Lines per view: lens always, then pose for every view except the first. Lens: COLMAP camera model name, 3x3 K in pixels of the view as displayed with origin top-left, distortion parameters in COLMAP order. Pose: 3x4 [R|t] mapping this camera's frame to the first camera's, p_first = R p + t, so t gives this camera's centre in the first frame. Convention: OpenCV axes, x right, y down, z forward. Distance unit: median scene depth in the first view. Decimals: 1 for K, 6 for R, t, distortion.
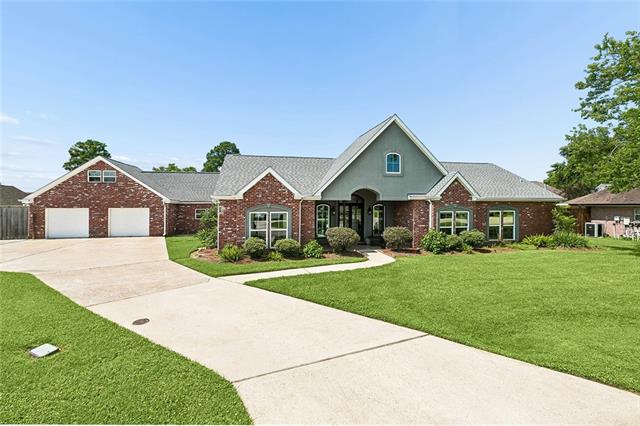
lens RADIAL K [[289.5, 0, 323.3], [0, 289.5, 209.5], [0, 0, 1]] dist [0.000896, -0.001018]
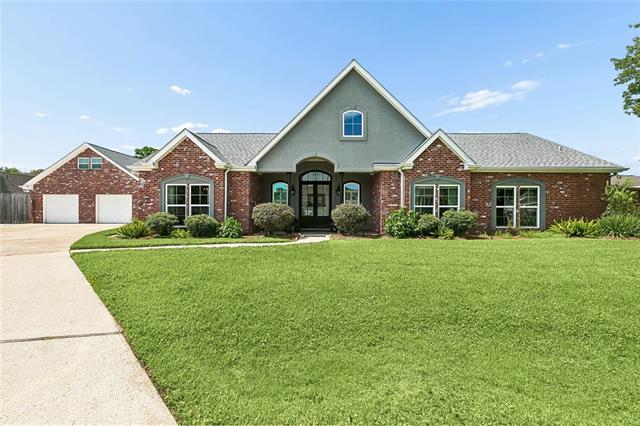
lens RADIAL K [[289.5, 0, 317.5], [0, 289.5, 215.3], [0, 0, 1]] dist [0.000896, -0.001018]
pose [[0.977956, 0.004778, -0.208756, 0.306162], [-0.005179, 0.999986, -0.001375, 0.084986], [0.208746, 0.002426, 0.977967, 0.217767]]
